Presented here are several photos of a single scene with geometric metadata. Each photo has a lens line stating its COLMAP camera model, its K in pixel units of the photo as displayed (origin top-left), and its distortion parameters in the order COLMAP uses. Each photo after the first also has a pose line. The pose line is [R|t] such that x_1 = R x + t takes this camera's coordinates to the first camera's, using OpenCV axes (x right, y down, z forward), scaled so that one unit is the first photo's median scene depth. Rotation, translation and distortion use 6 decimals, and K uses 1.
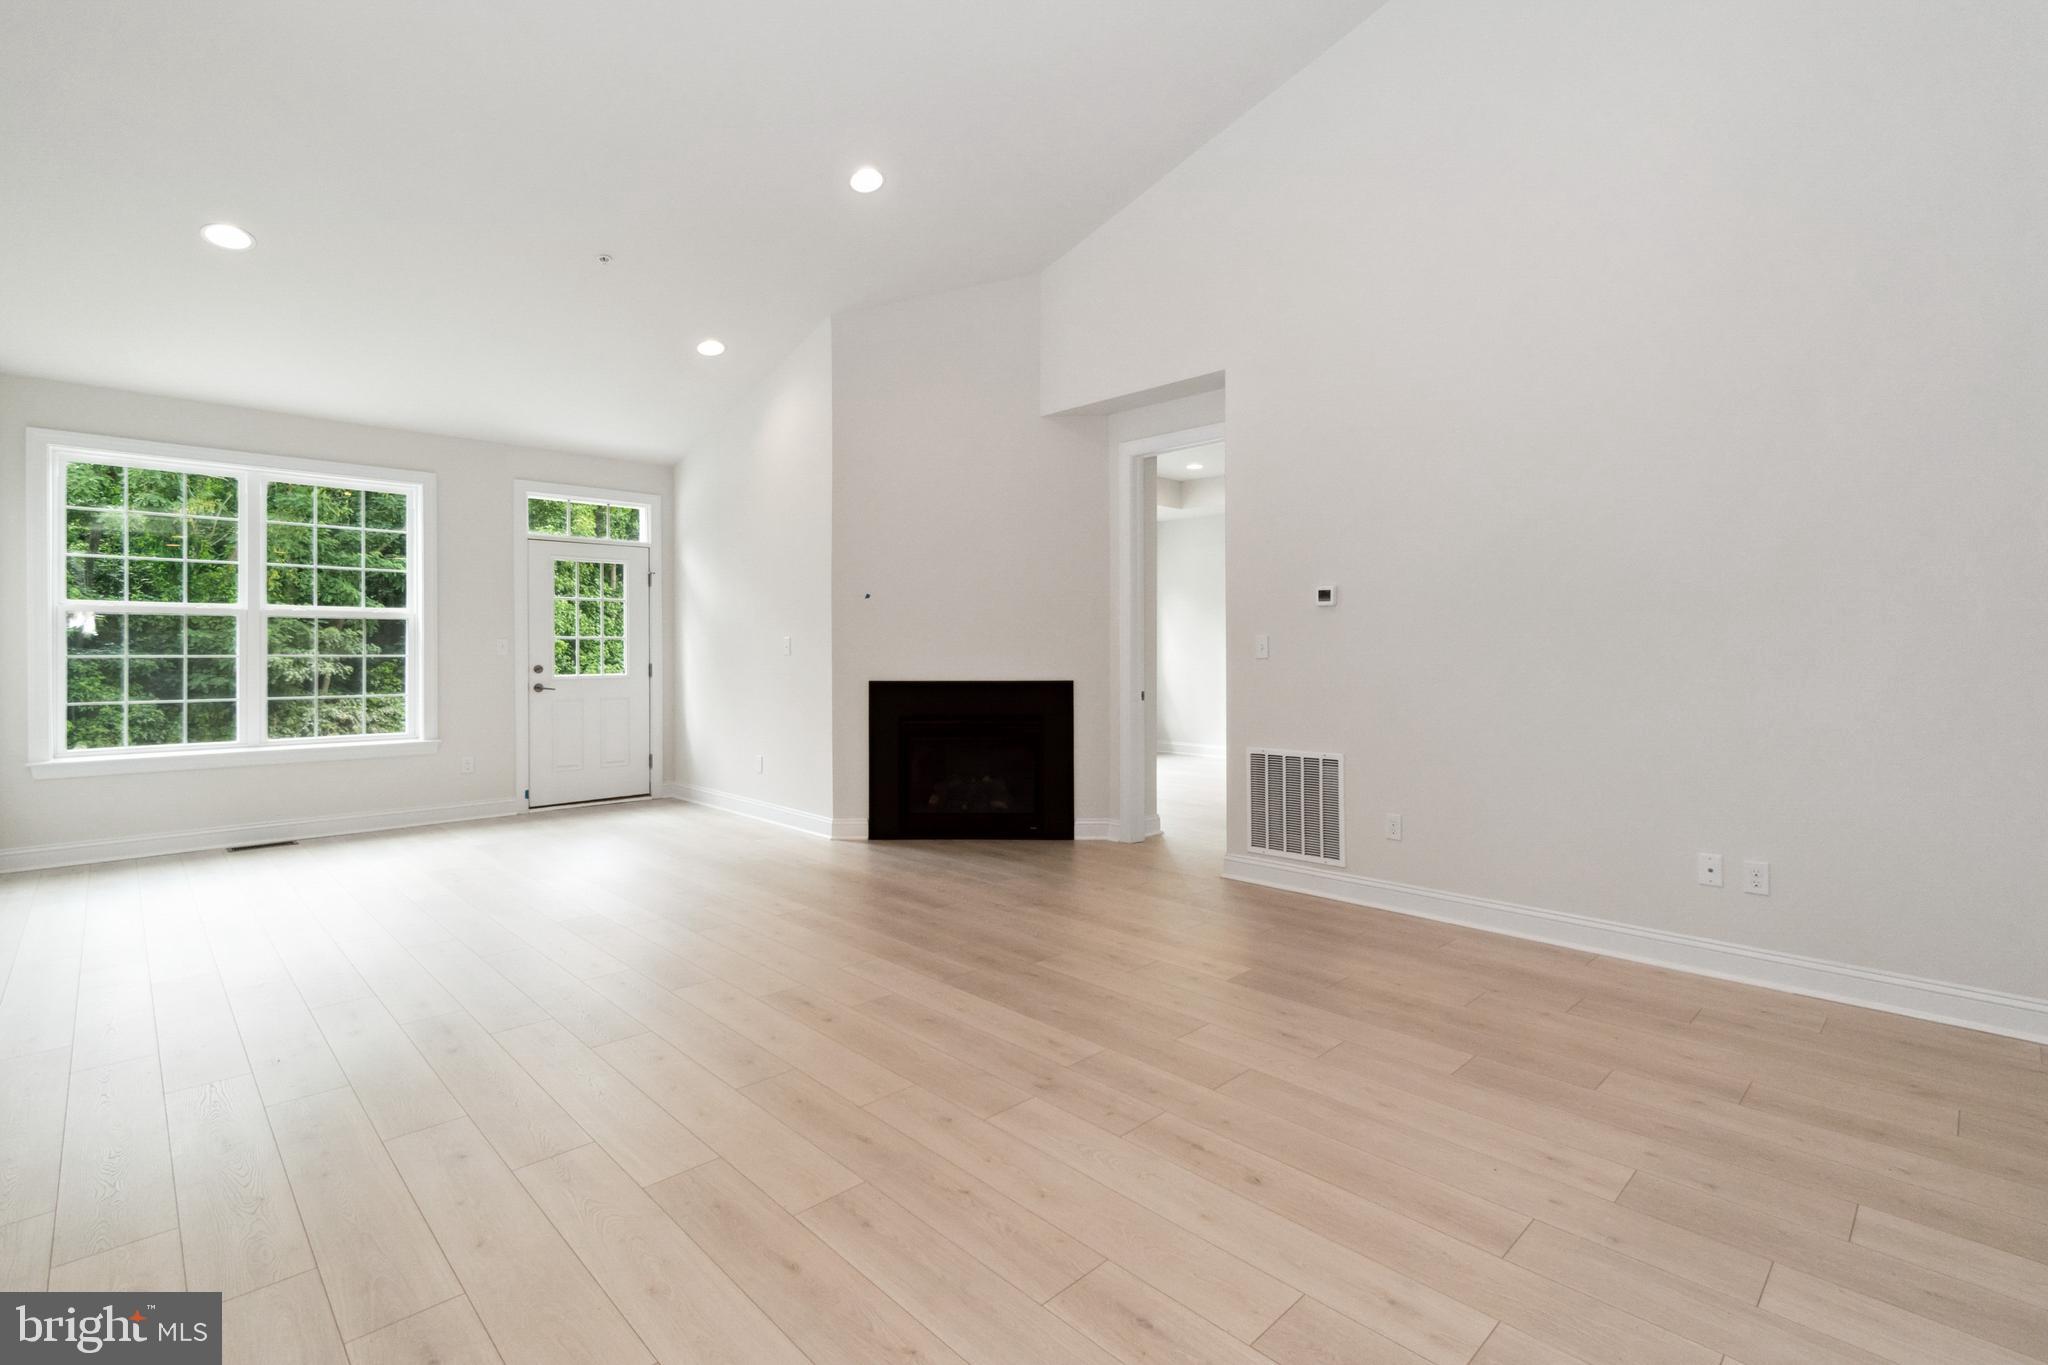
lens RADIAL K [[936.2, 0, 1025.3], [0, 936.2, 645.6], [0, 0, 1]] dist [0.014316, -0.001635]
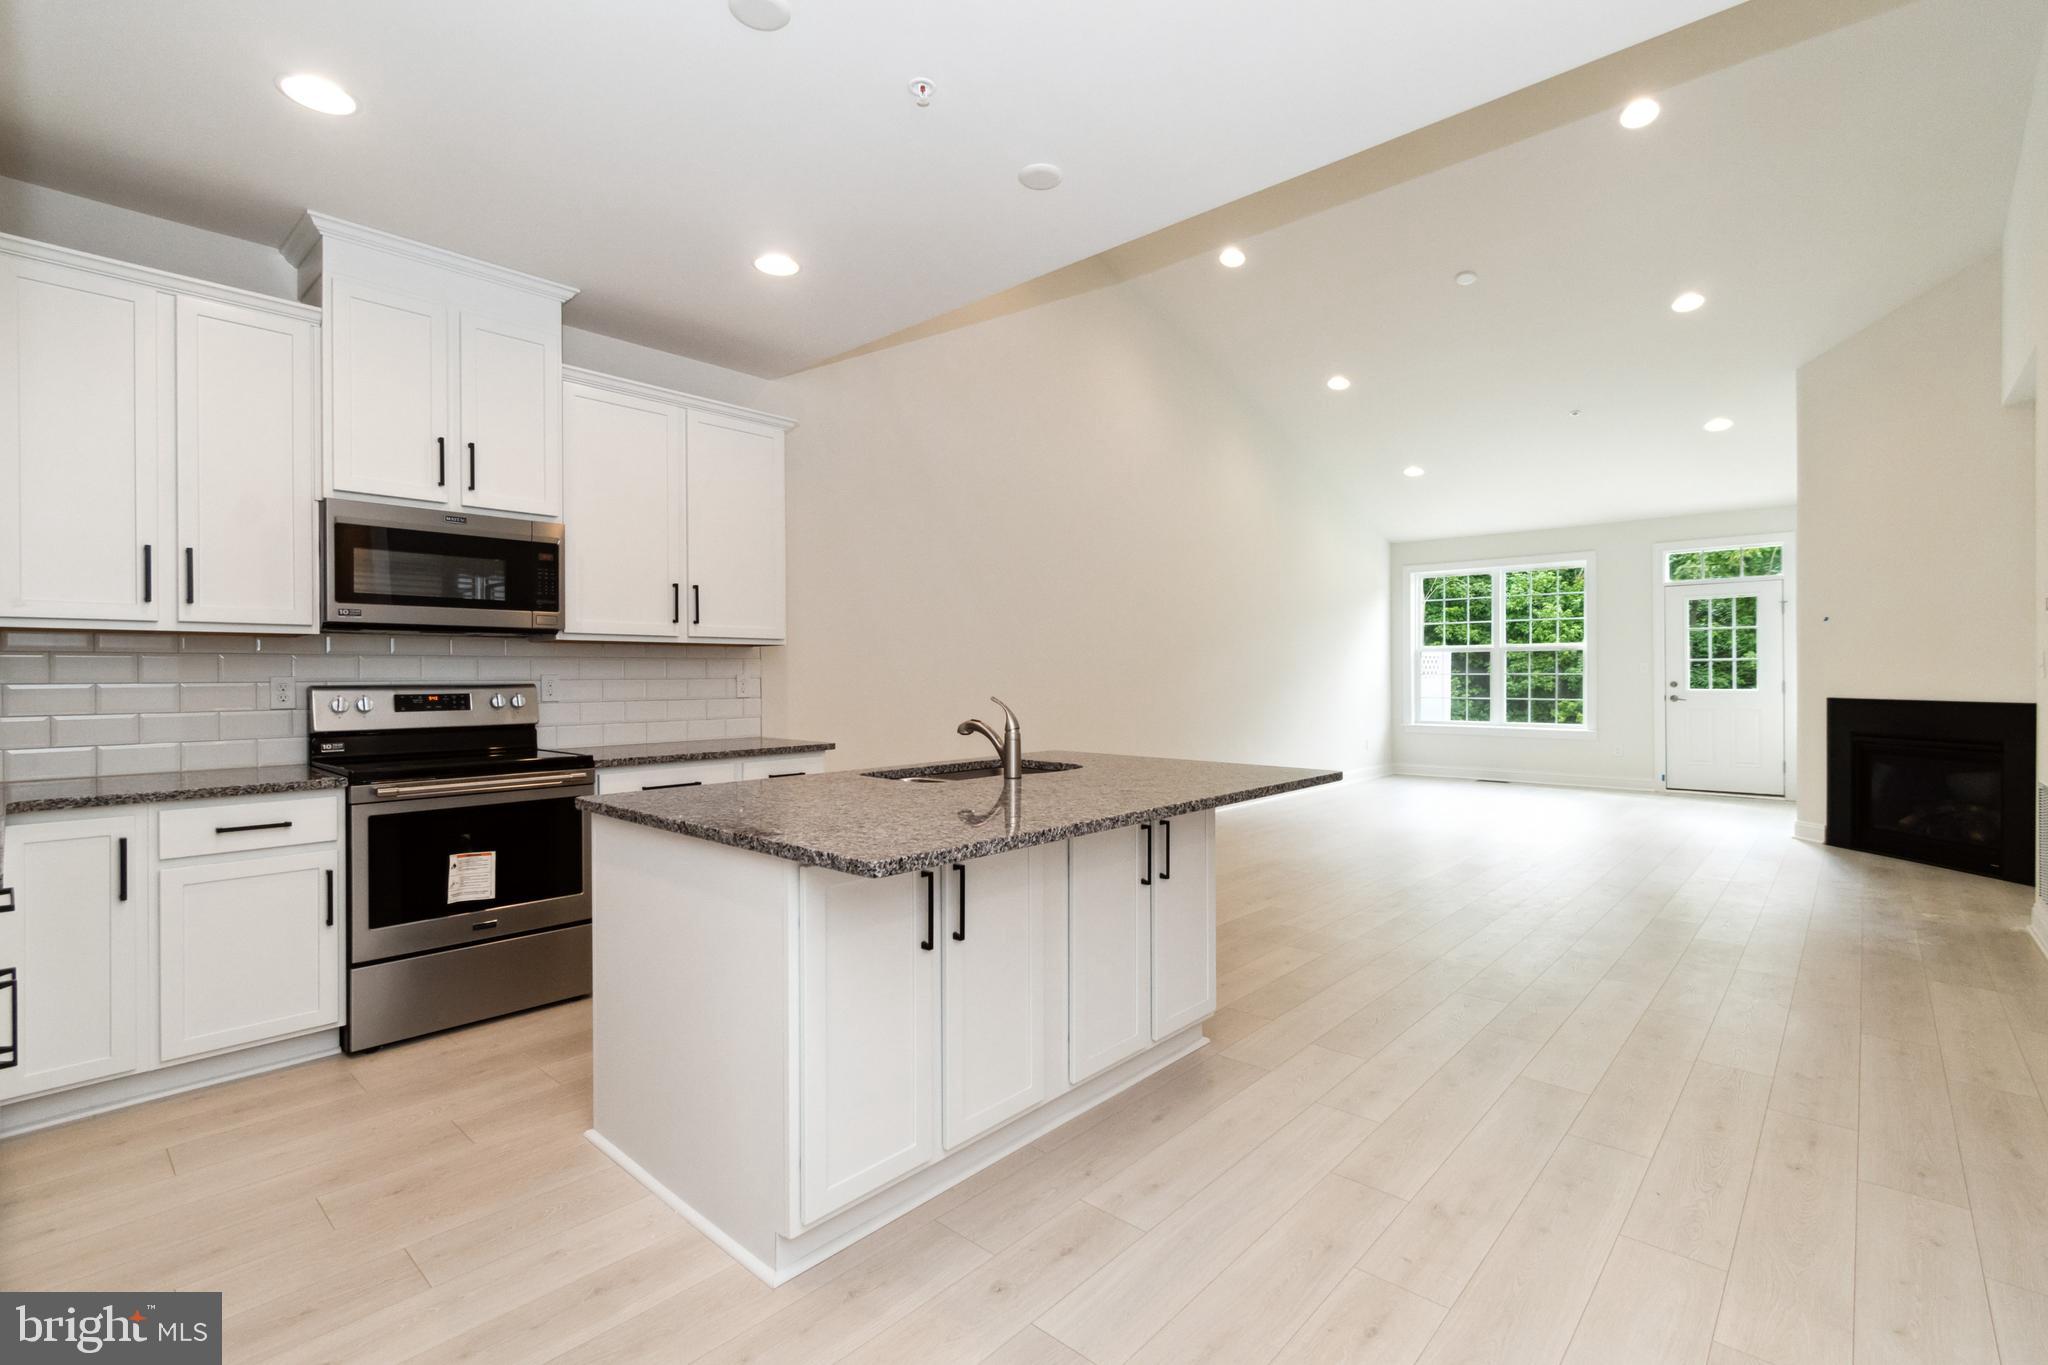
lens RADIAL K [[936.2, 0, 1039.6], [0, 936.2, 677.9], [0, 0, 1]] dist [0.014316, -0.001635]
pose [[0.081383, 0.005085, -0.996670, 0.819578], [0.008270, 0.999949, 0.005777, 0.001068], [0.996649, -0.008713, 0.081337, 0.008102]]
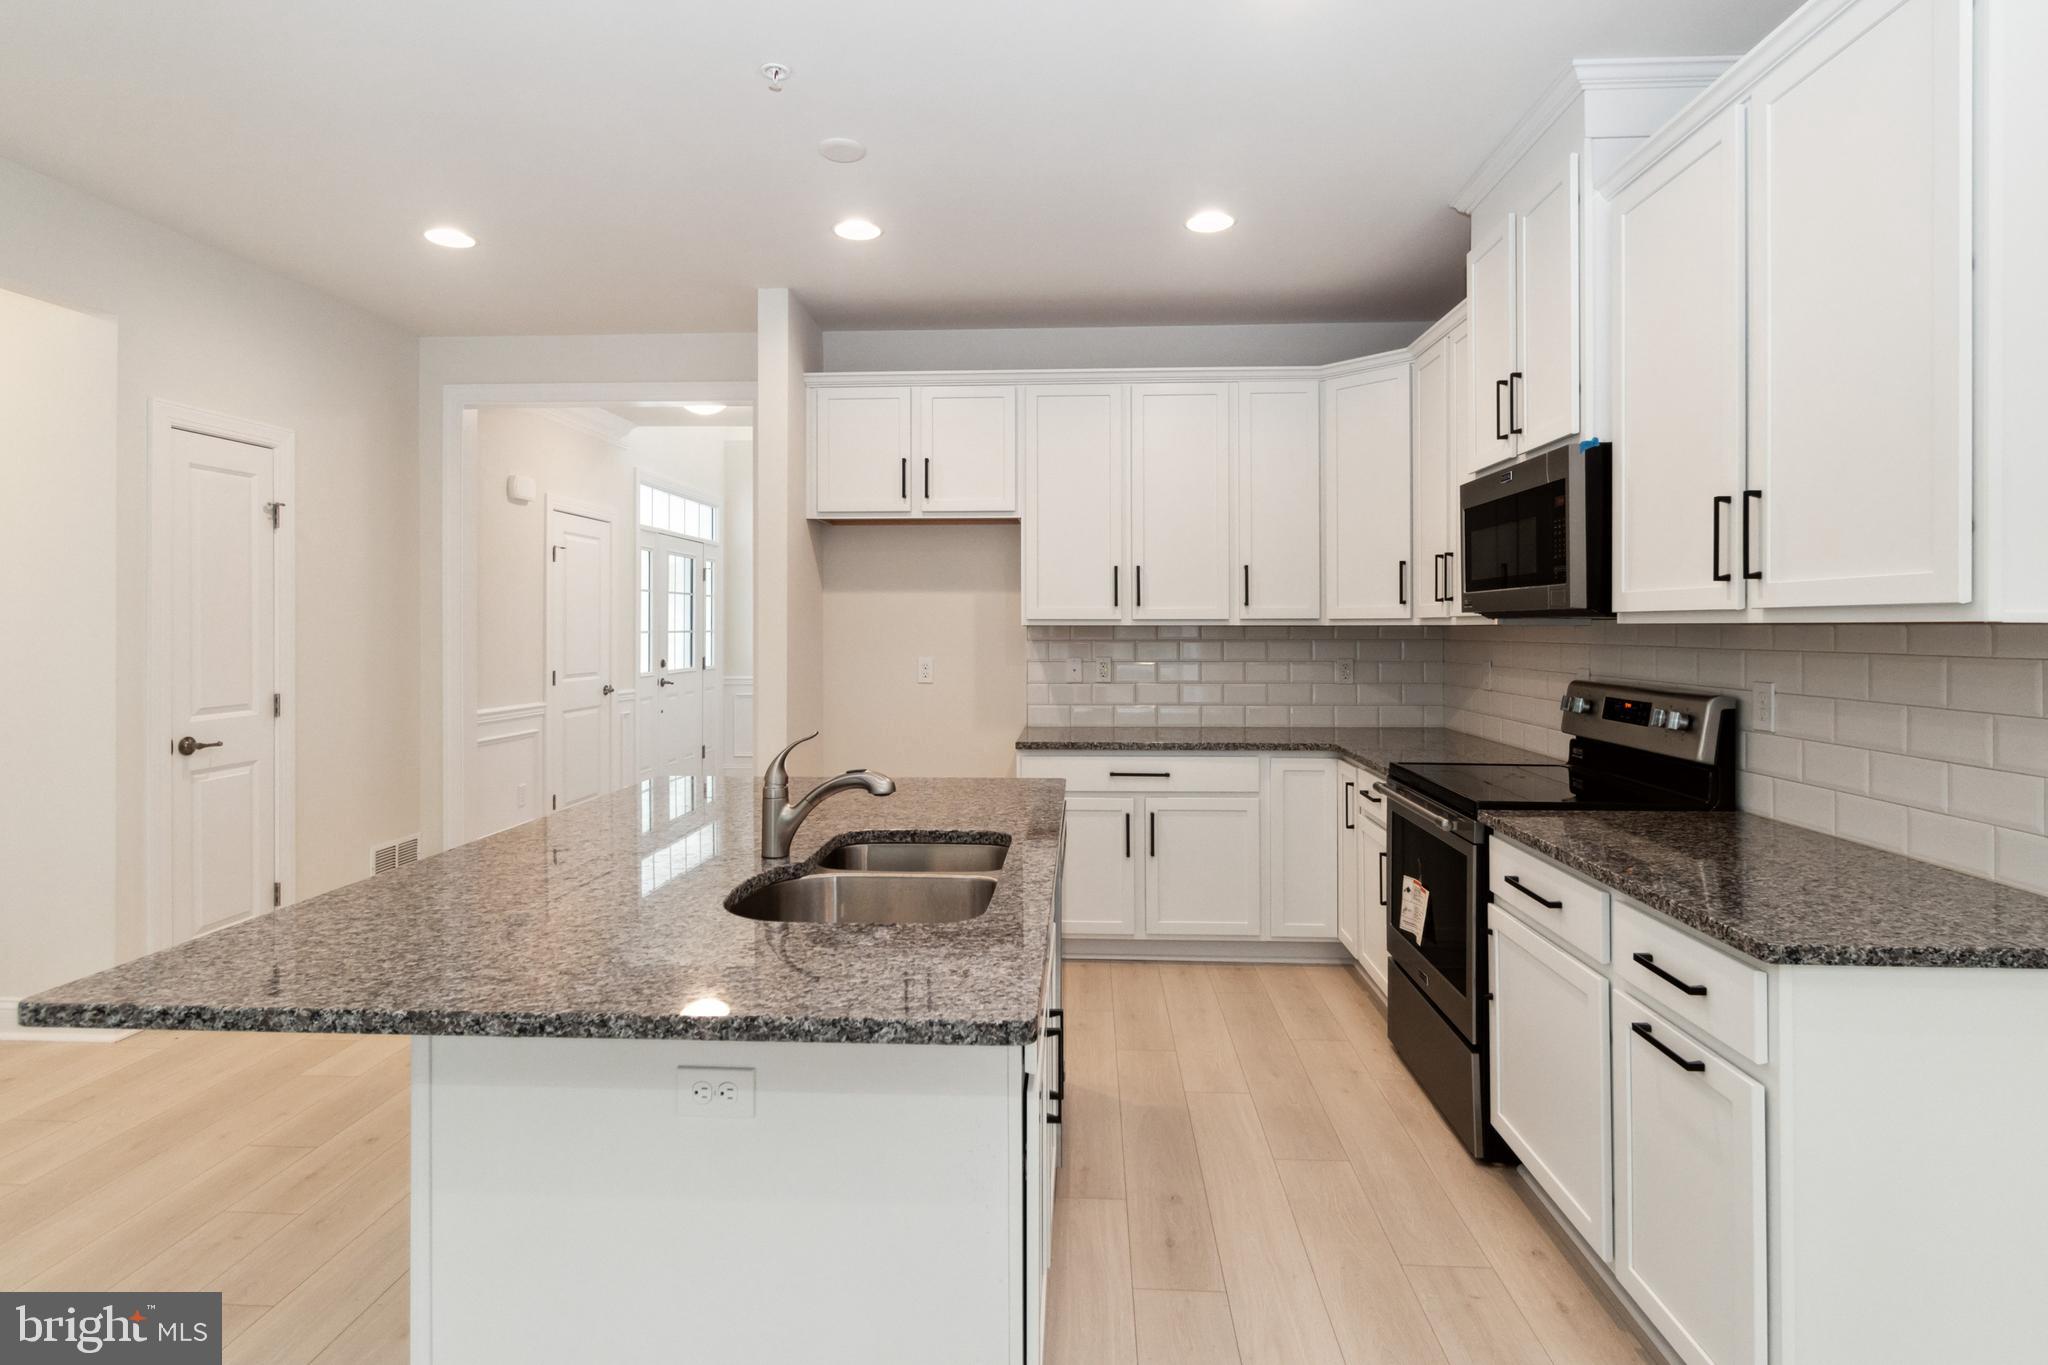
lens RADIAL K [[1023.7, 0, 1025.2], [0, 1023.7, 625.4], [0, 0, 1]] dist [-0.004710, 0.003013]
pose [[-0.667877, -0.003803, 0.744262, 0.055227], [-0.005511, 0.999985, 0.000164, -0.020219], [-0.744251, -0.003992, -0.667888, 0.194188]]
